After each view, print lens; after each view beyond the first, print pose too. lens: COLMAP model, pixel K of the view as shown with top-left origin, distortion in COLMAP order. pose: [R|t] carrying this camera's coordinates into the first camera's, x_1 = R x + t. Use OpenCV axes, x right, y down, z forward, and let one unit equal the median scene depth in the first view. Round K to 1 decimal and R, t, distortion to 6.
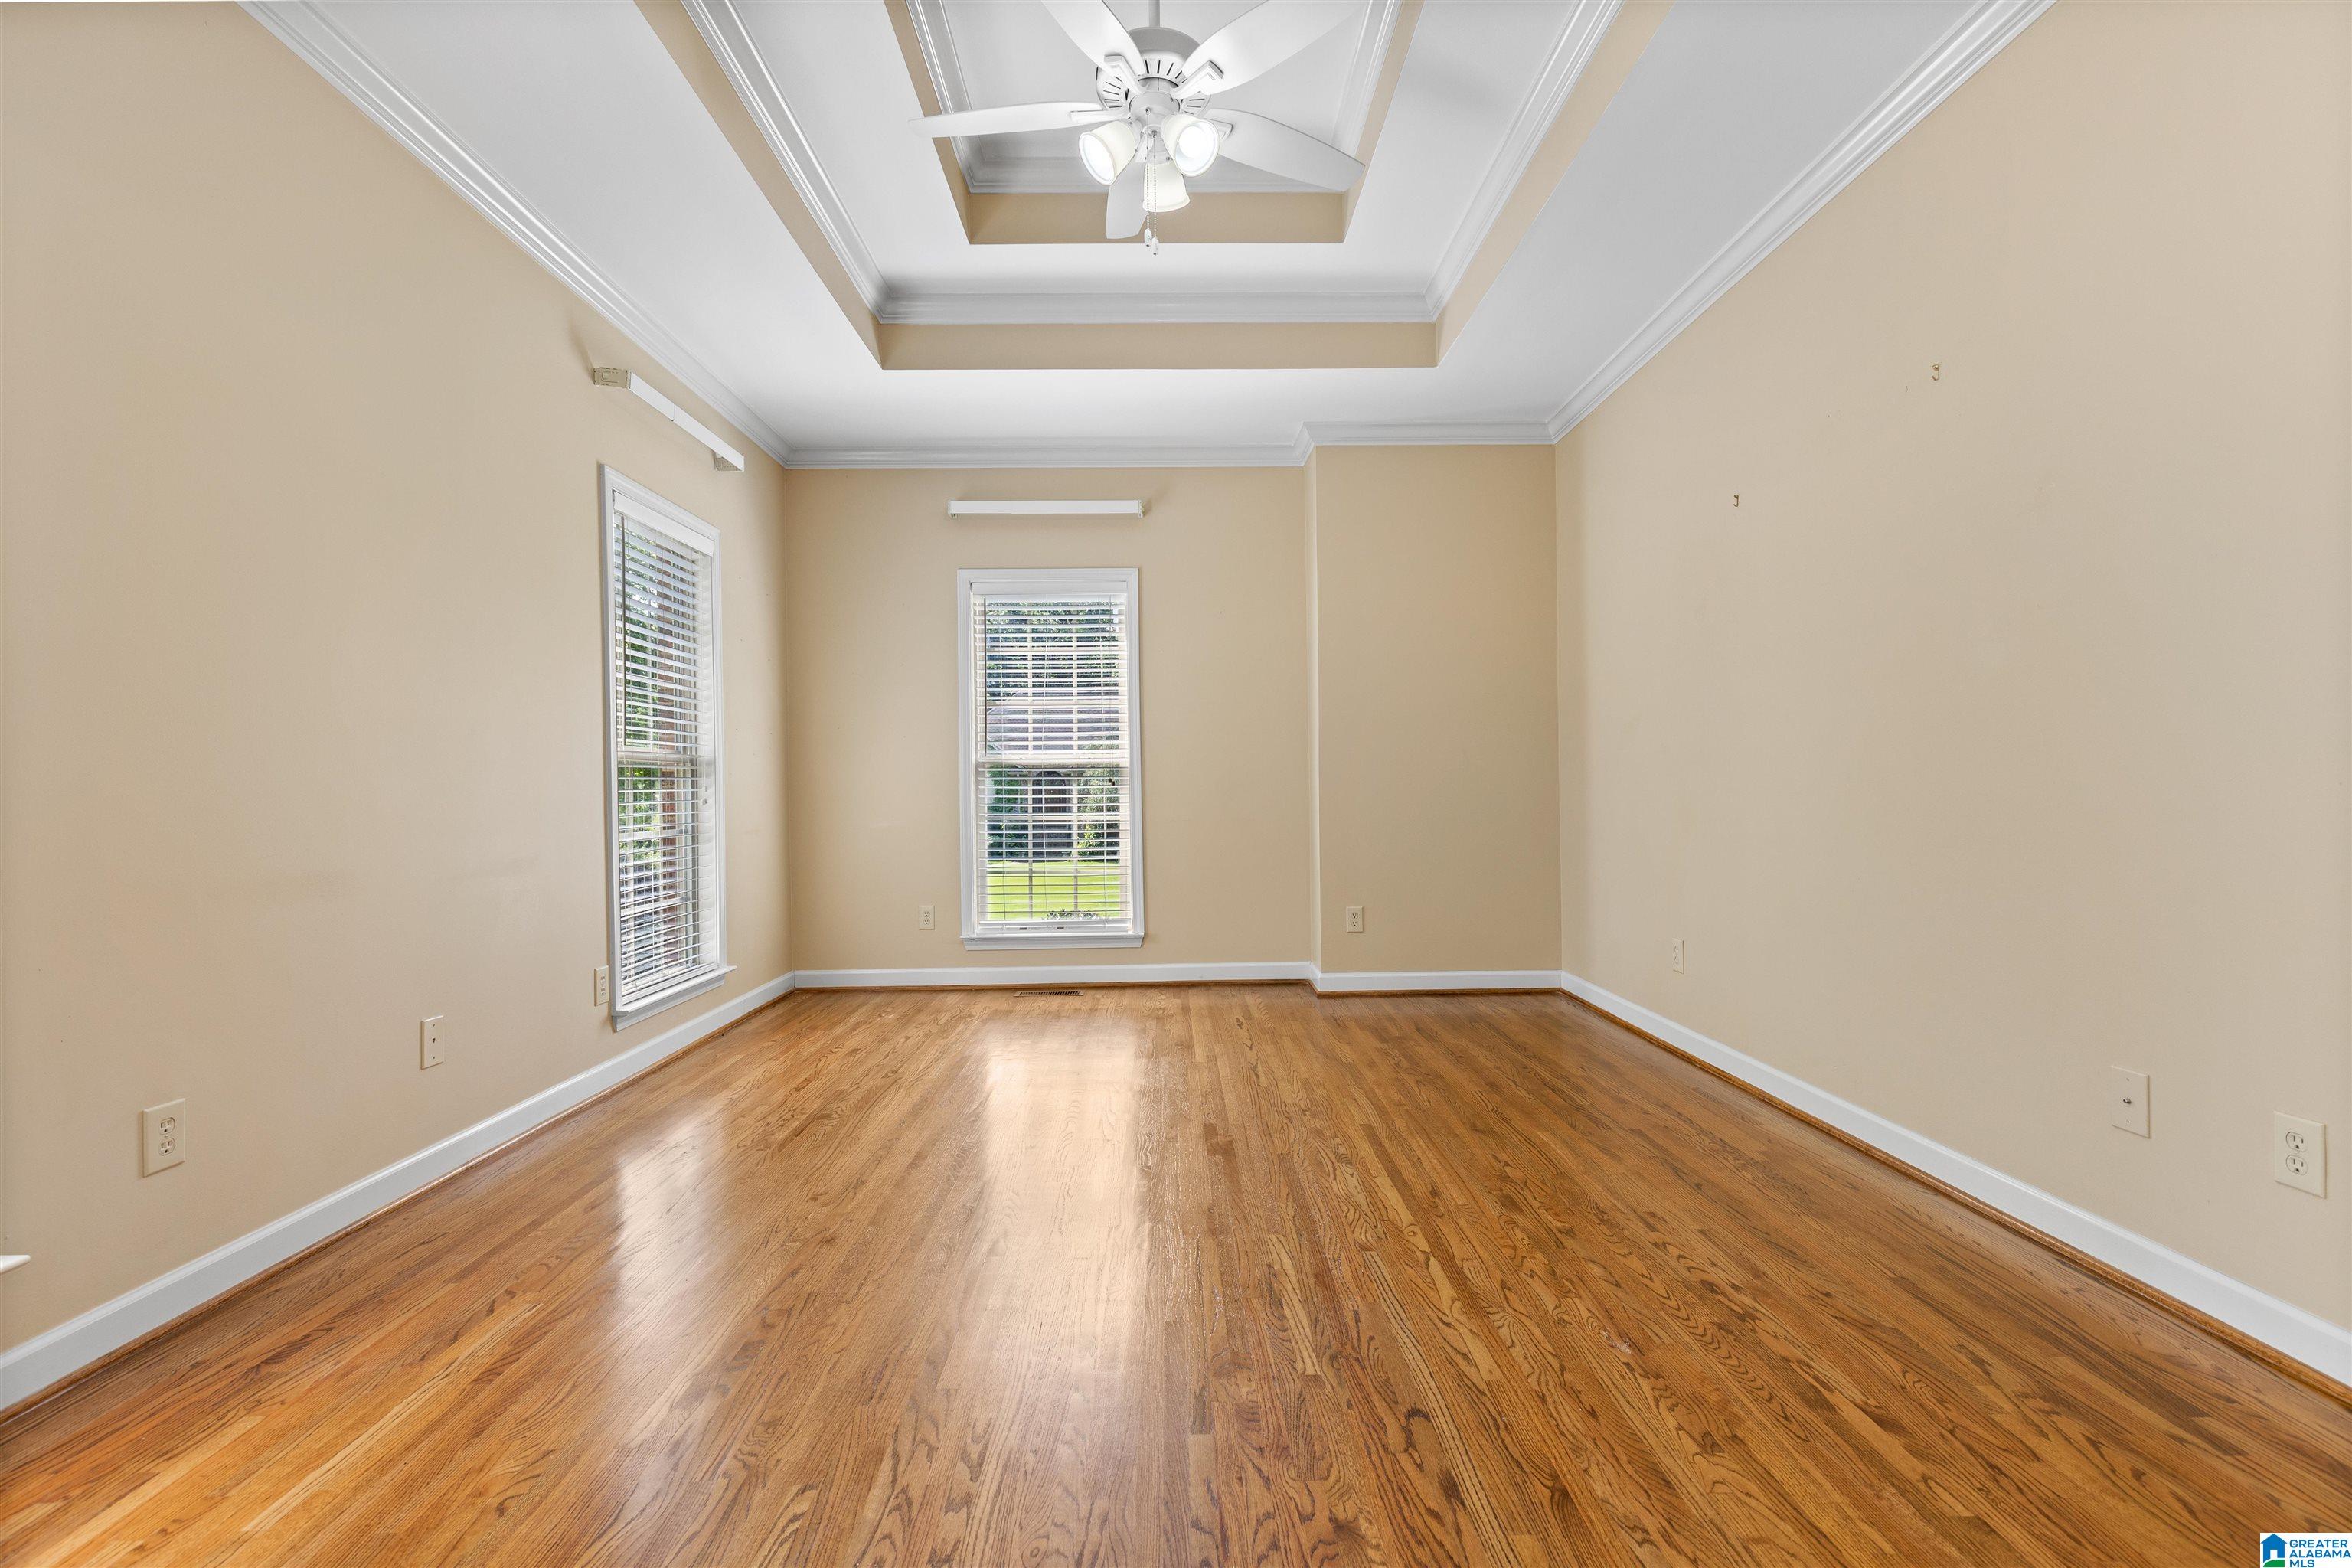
lens RADIAL K [[1071.6, 0, 1181.0], [0, 1071.6, 796.8], [0, 0, 1]] dist [0.010963, -0.001058]
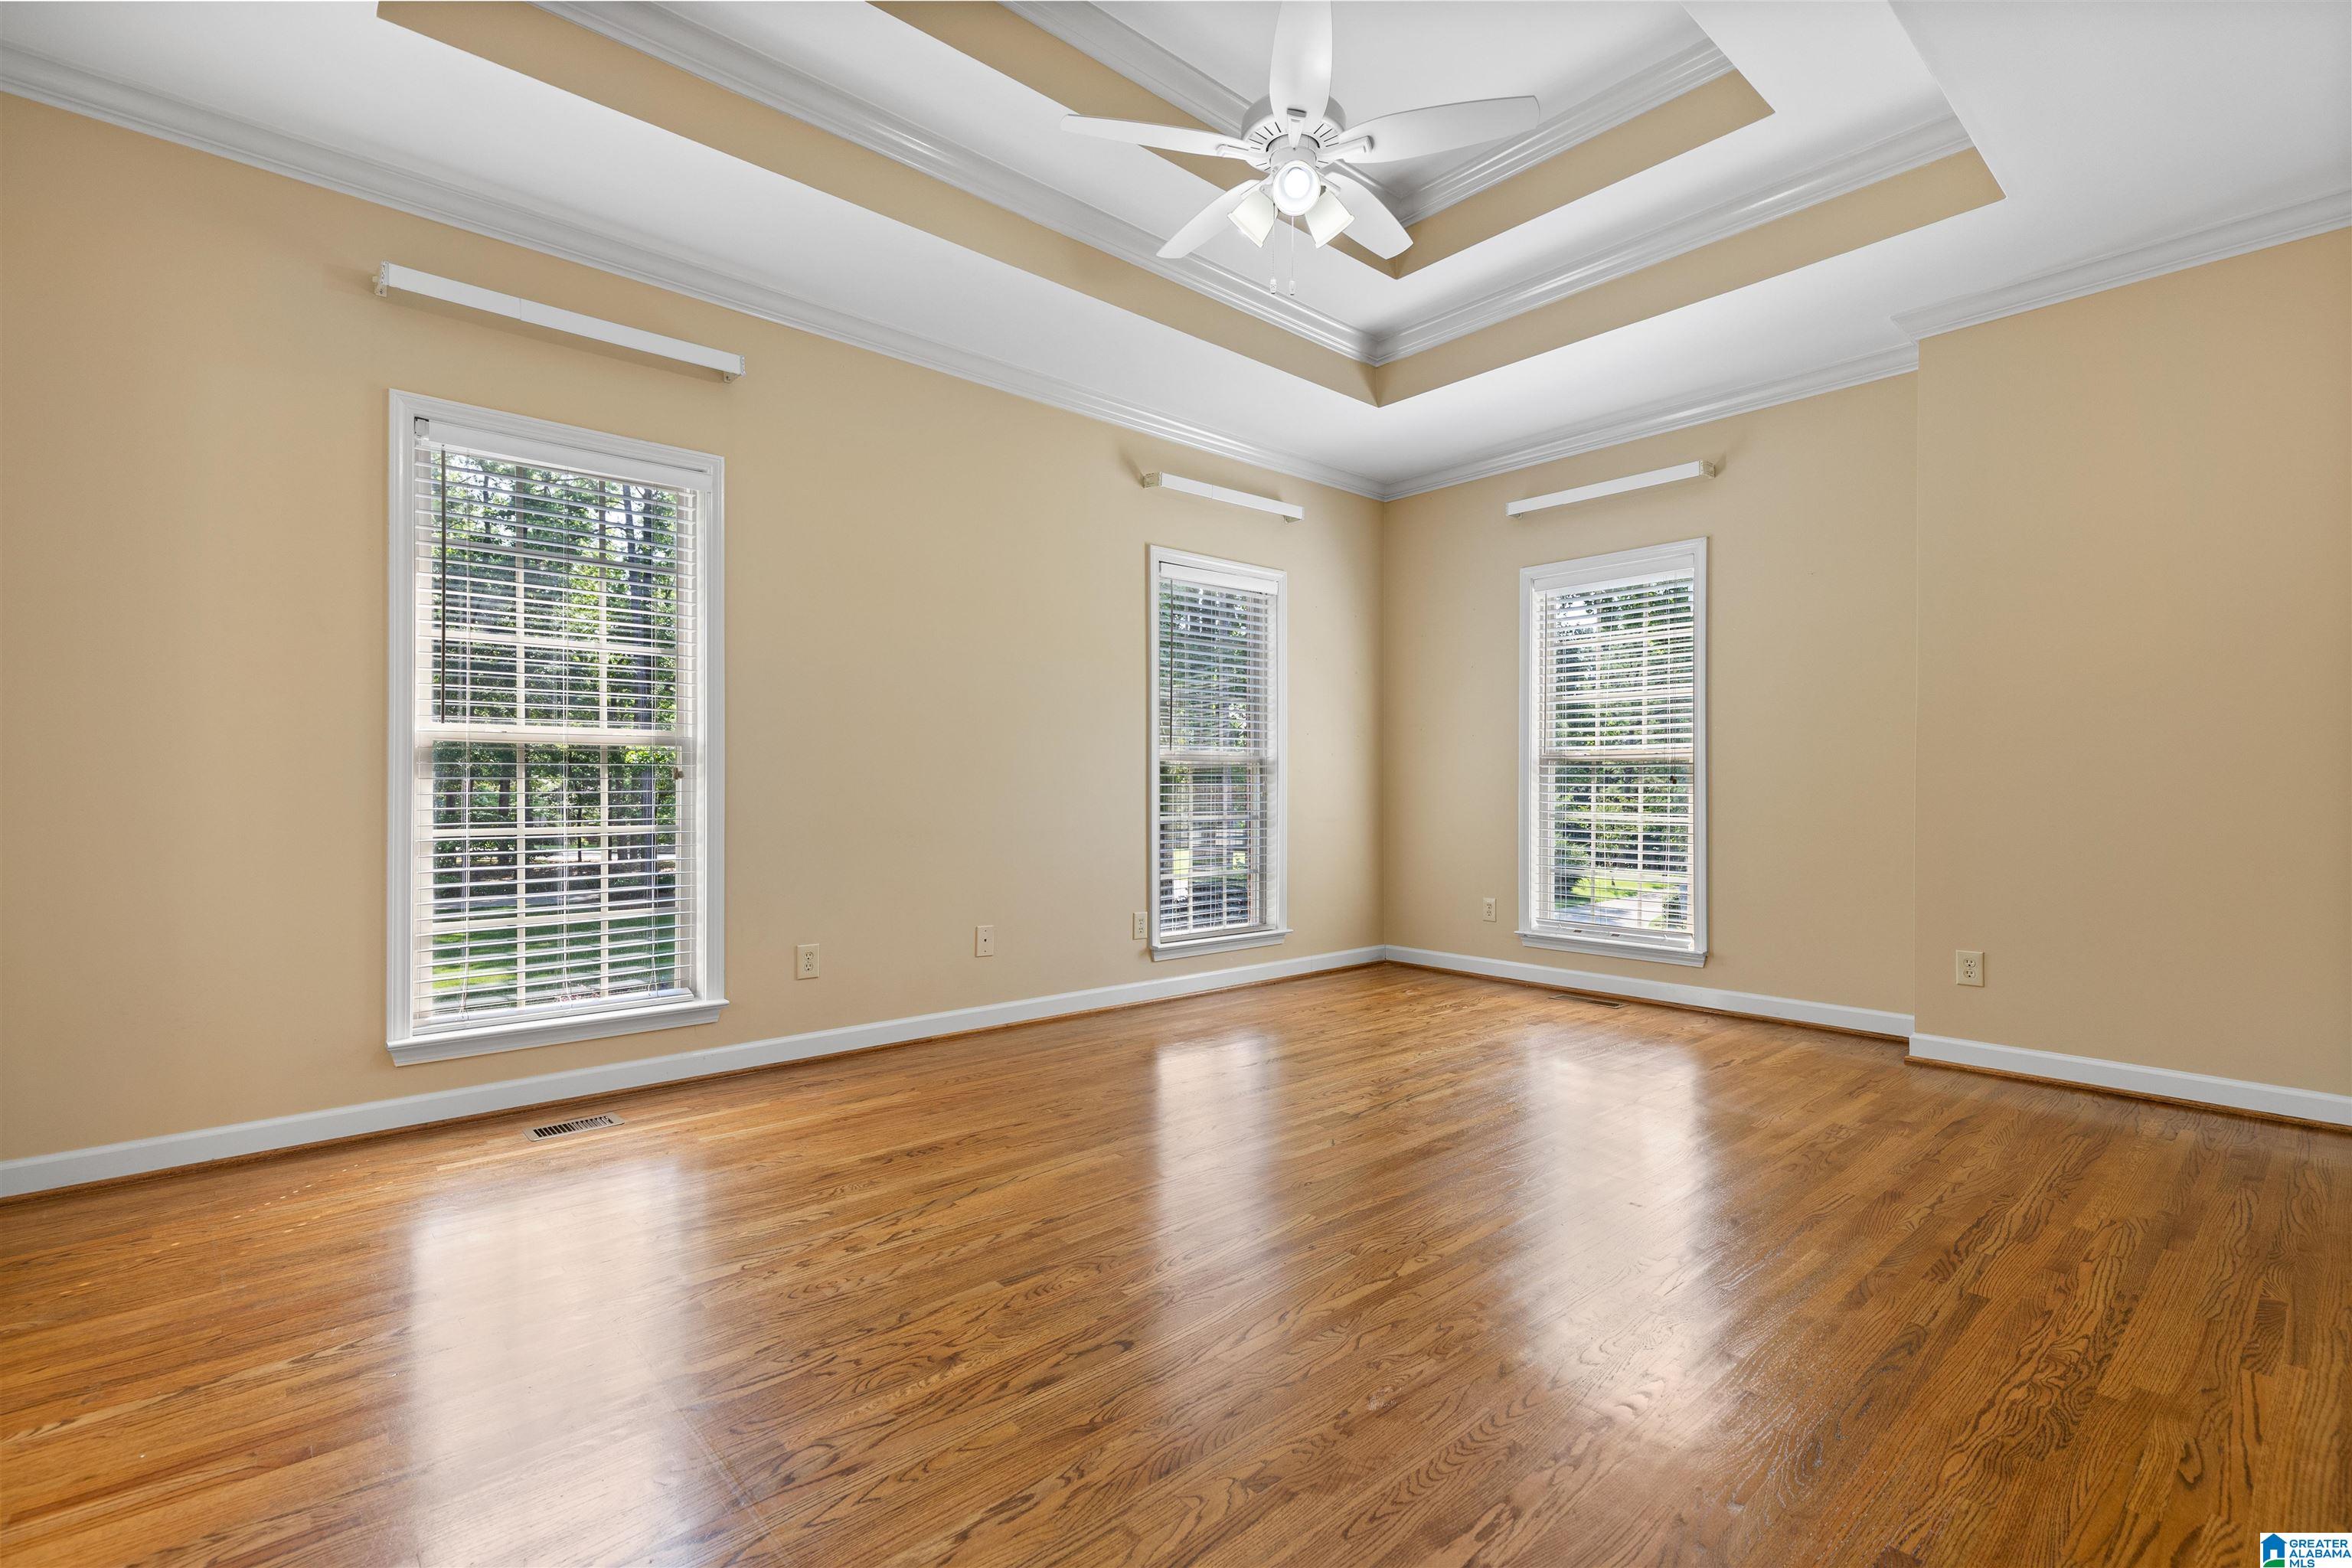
lens RADIAL K [[1062.2, 0, 1170.5], [0, 1062.2, 793.9], [0, 0, 1]] dist [0.007123, -0.000714]
pose [[0.648767, 0.015961, -0.760820, 0.444720], [-0.014343, 0.999859, 0.008745, -0.004612], [0.760852, 0.005239, 0.648904, 0.128152]]
